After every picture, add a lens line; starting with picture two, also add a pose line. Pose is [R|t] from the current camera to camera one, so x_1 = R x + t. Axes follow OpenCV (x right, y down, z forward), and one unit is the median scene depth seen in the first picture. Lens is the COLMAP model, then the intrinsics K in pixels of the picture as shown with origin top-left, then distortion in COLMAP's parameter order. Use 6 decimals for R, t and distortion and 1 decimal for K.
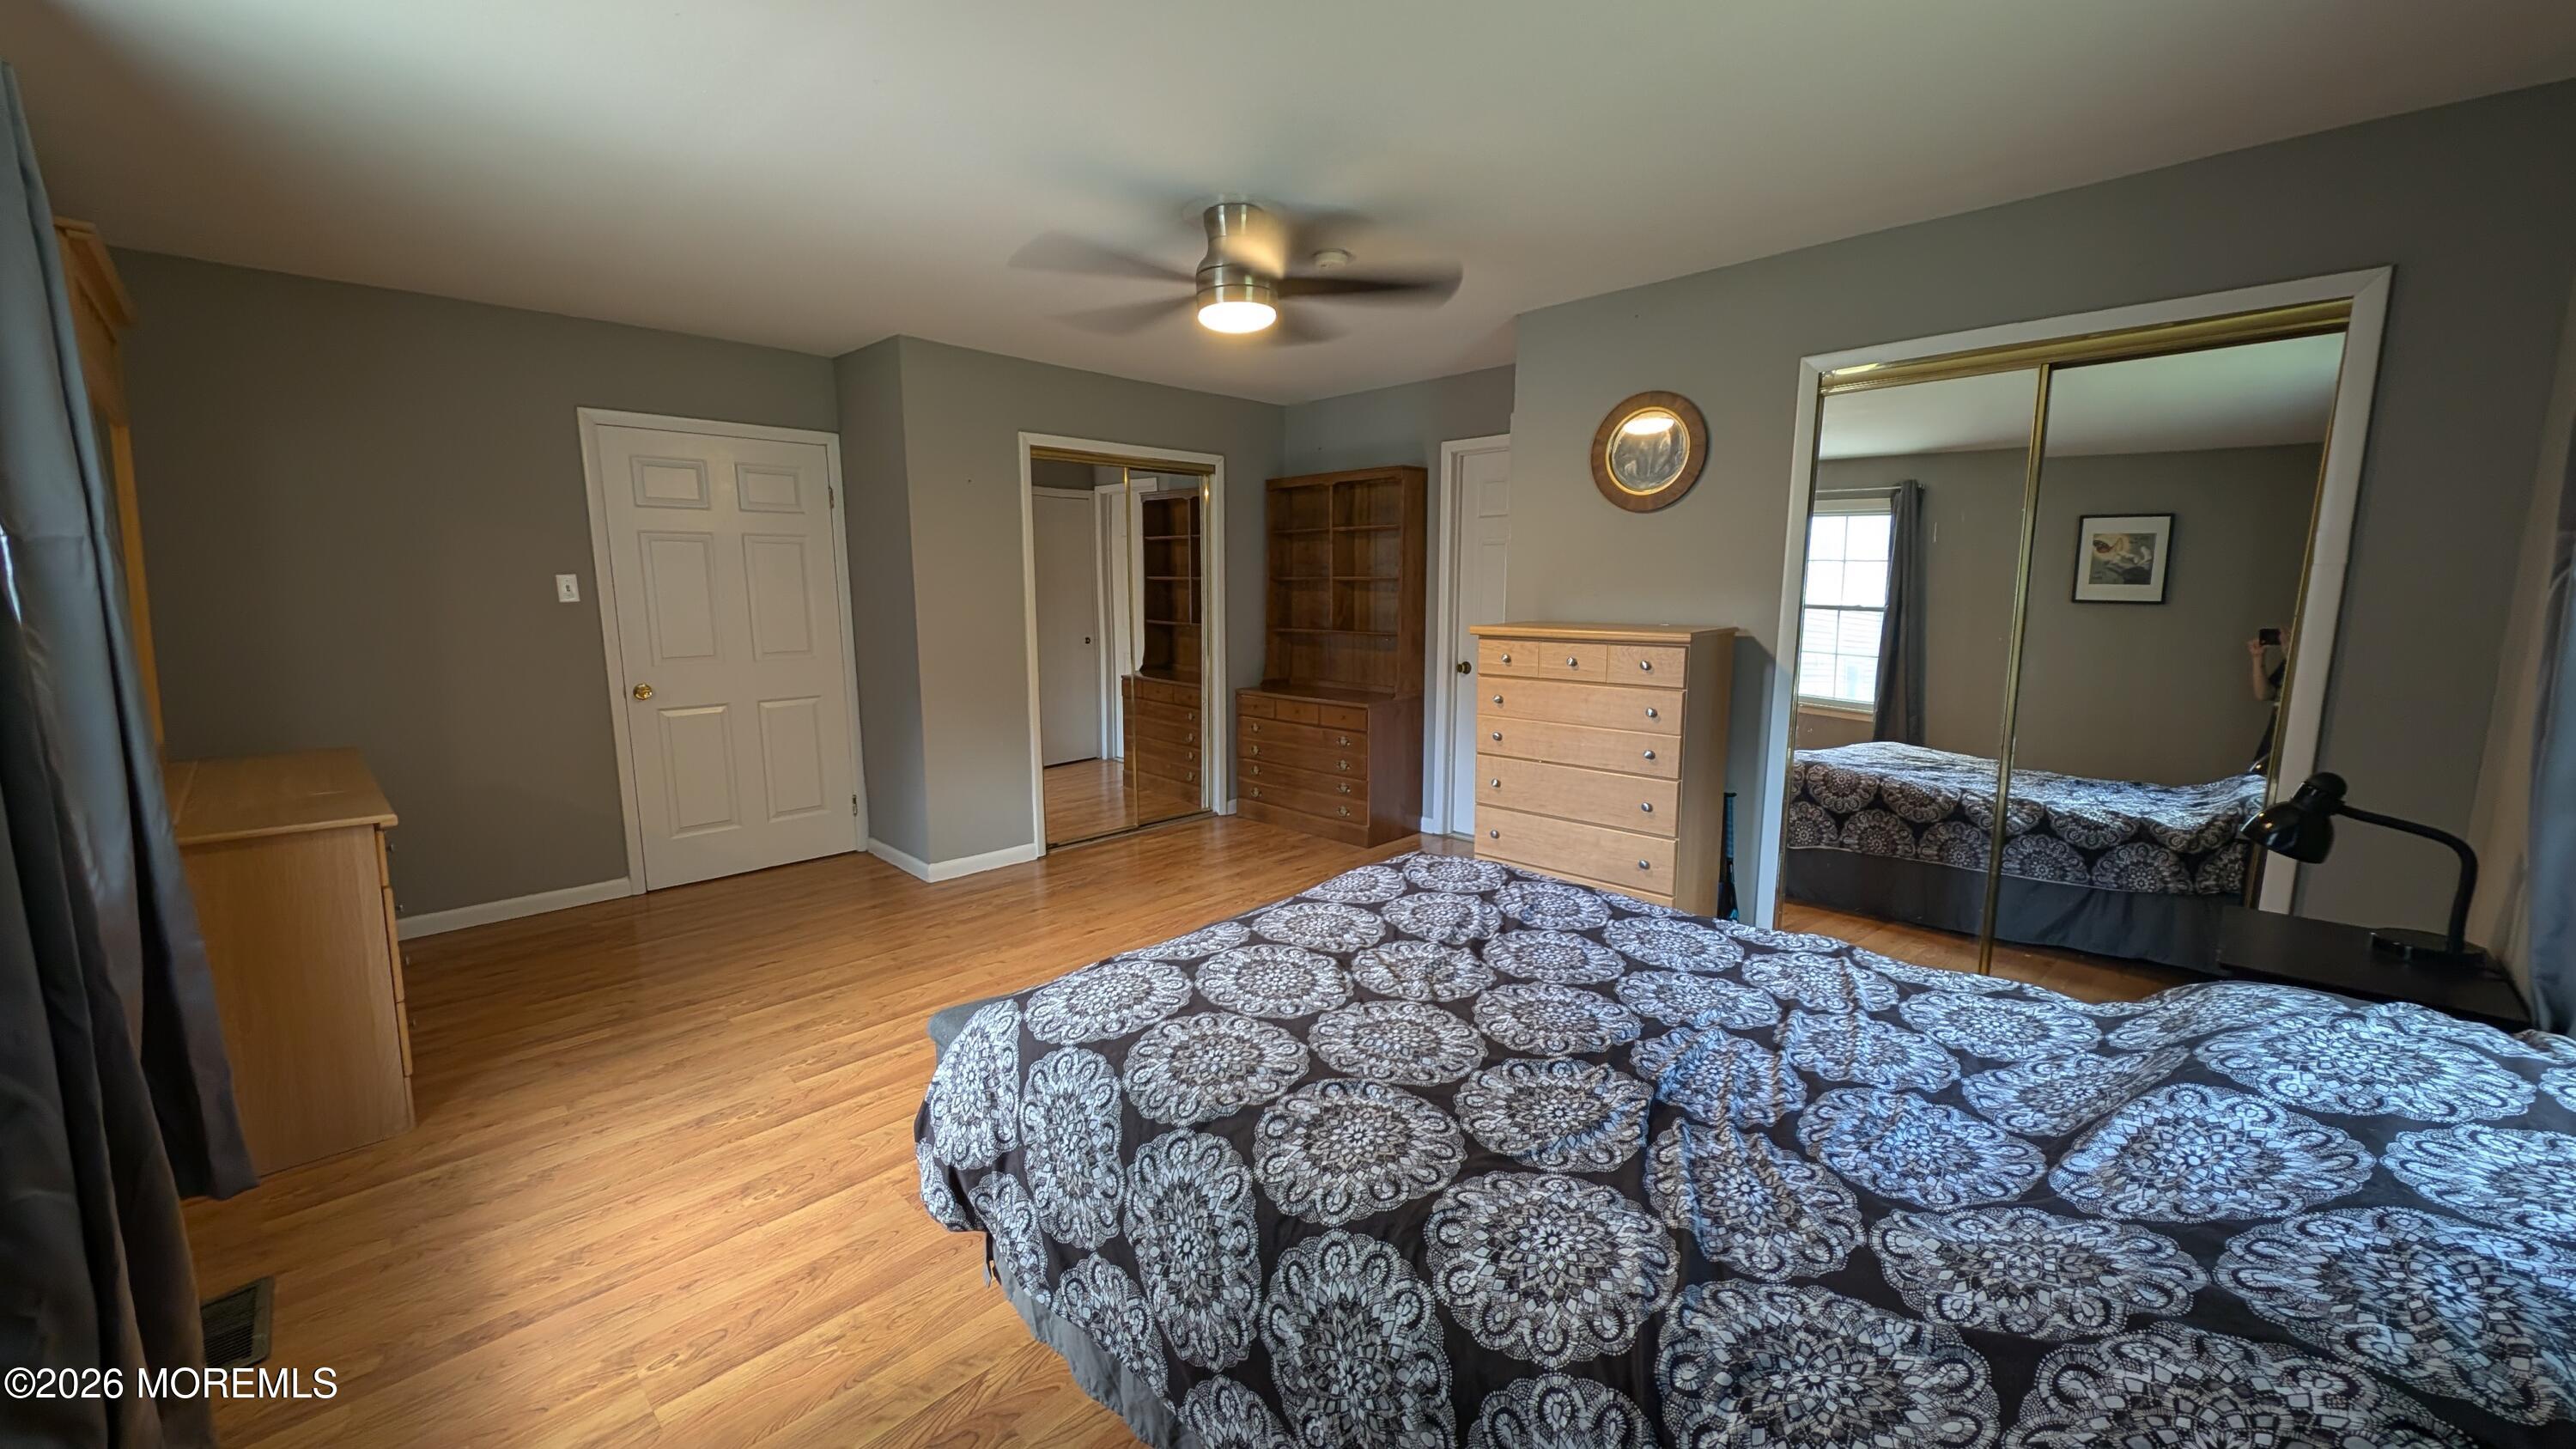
lens RADIAL K [[956.2, 0, 1285.3], [0, 956.2, 720.5], [0, 0, 1]] dist [0.019917, -0.010642]
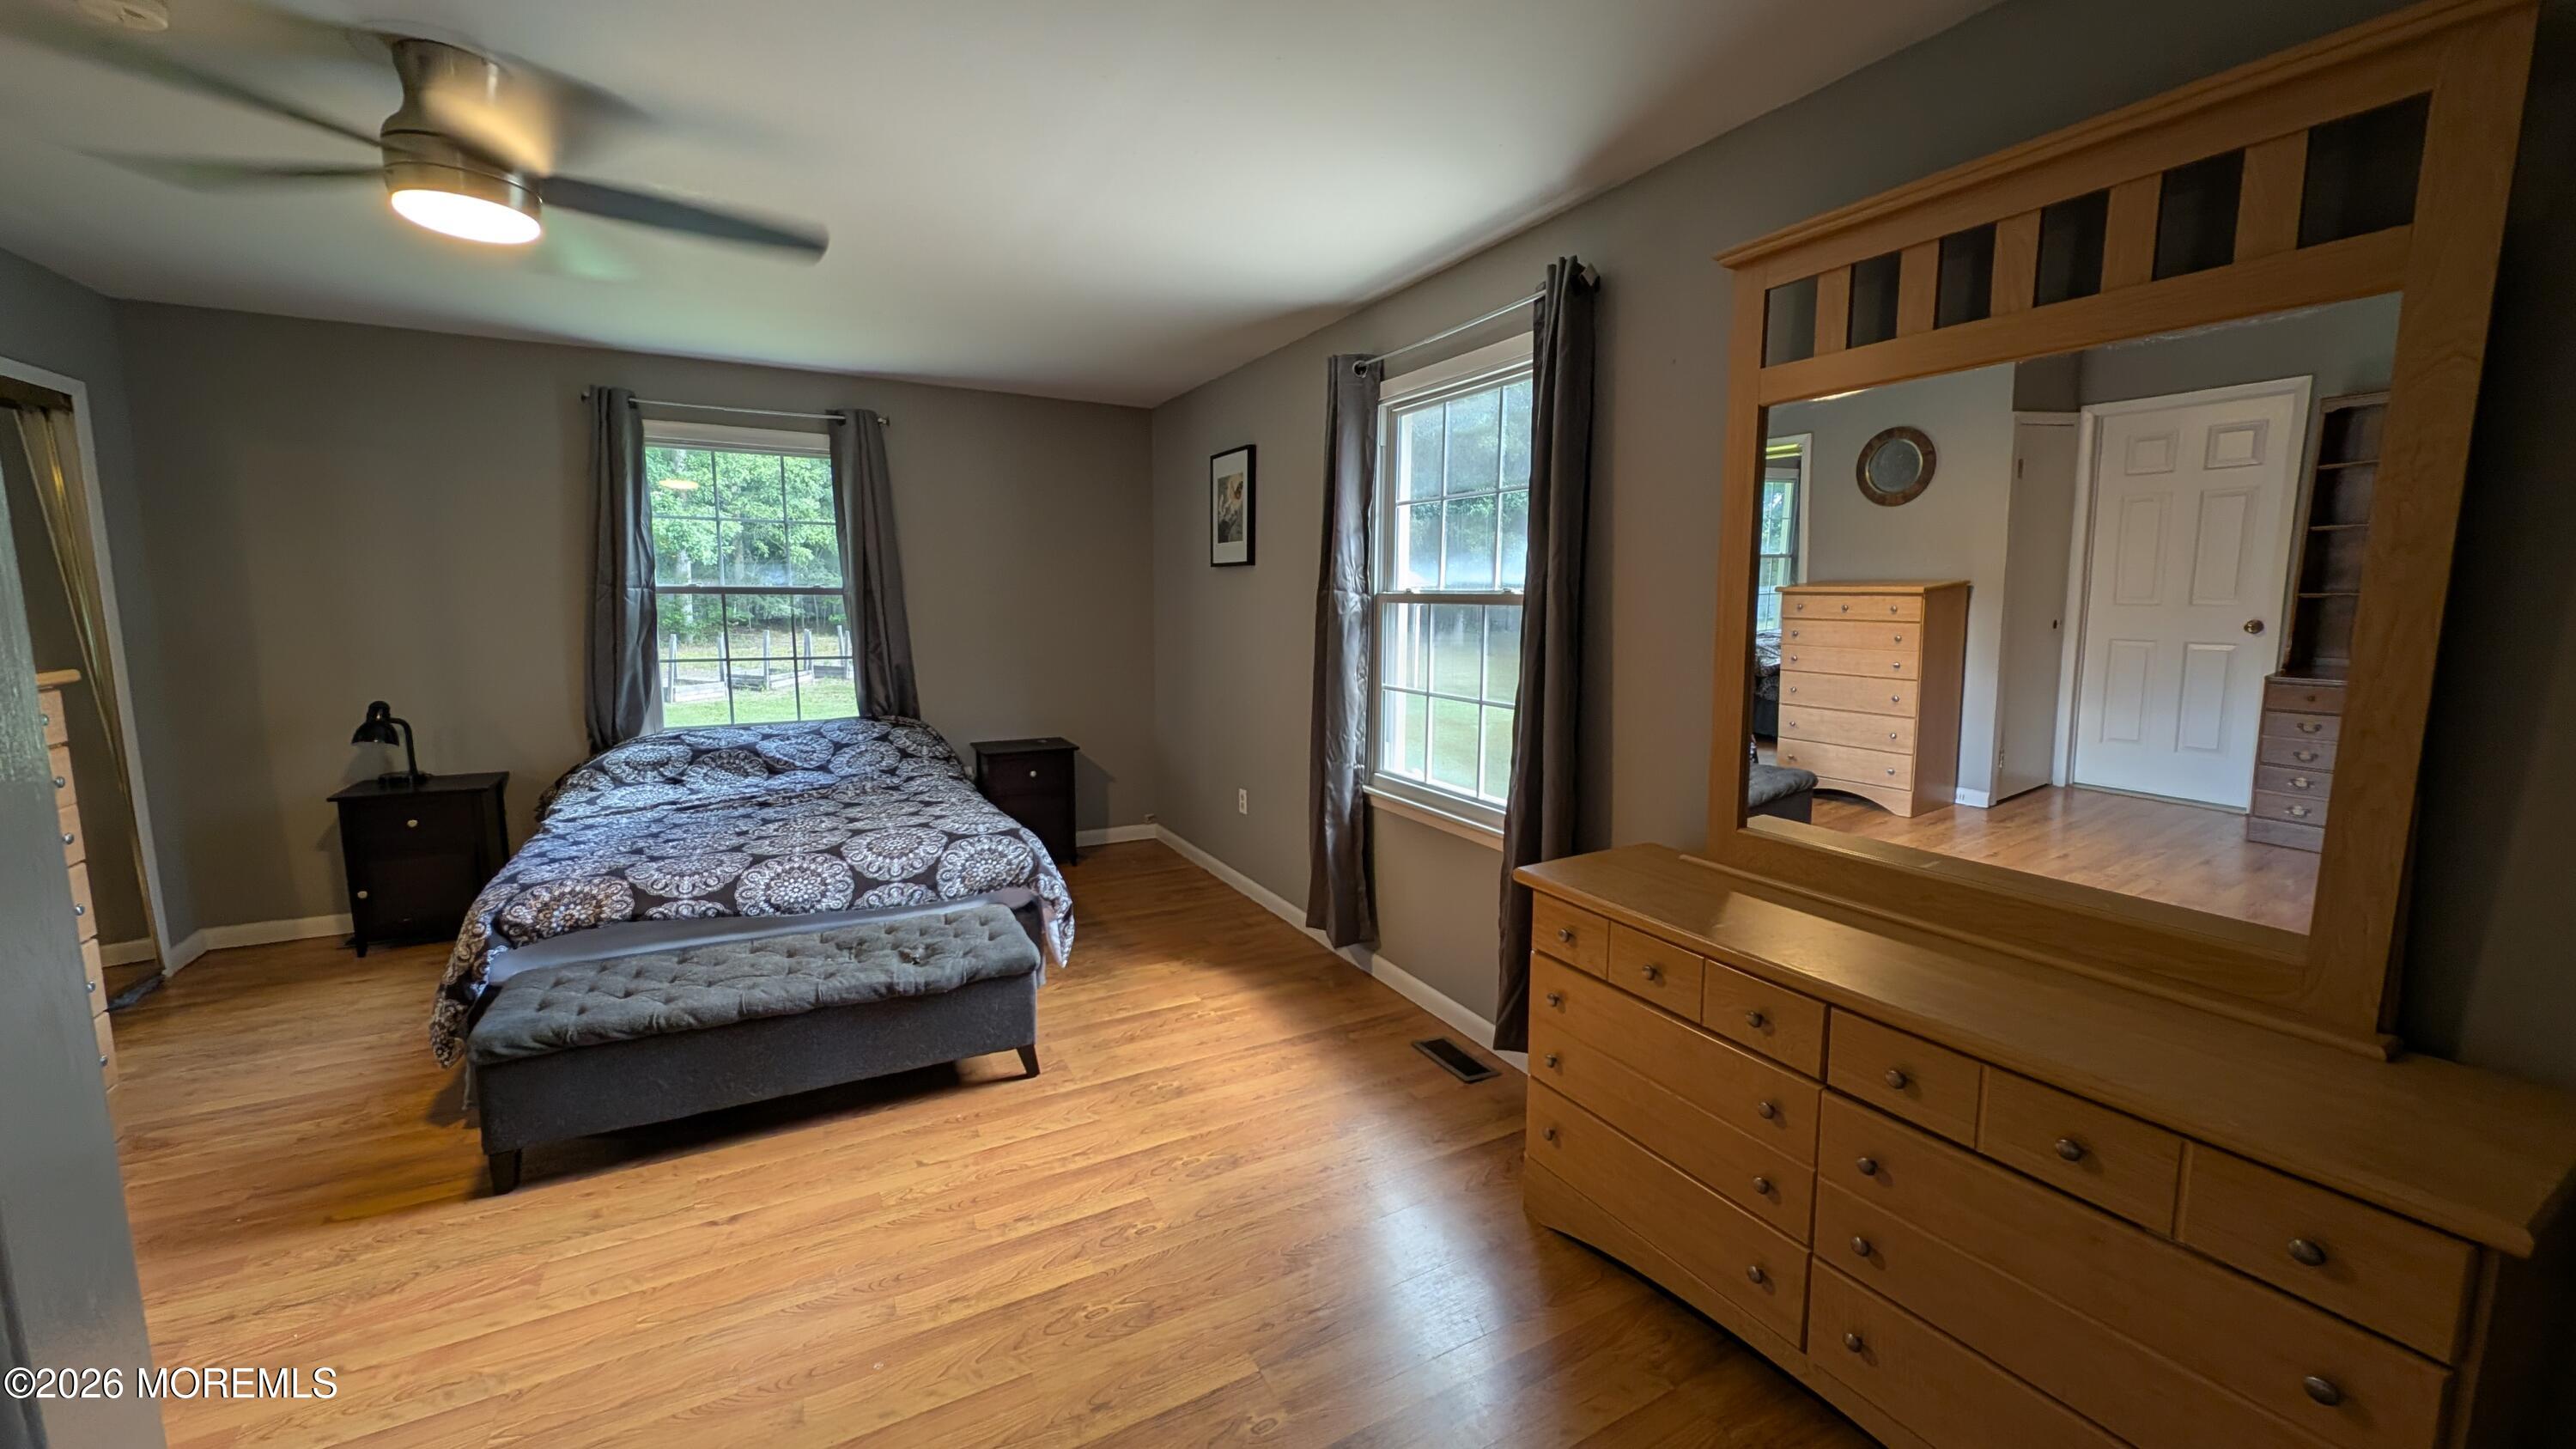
lens RADIAL K [[956.2, 0, 1285.3], [0, 956.2, 720.5], [0, 0, 1]] dist [0.019917, -0.010642]
pose [[-0.954420, -0.039179, 0.295885, -0.827756], [0.040928, 0.964803, 0.259771, -0.234894], [-0.295648, 0.260040, -0.919223, 1.573336]]
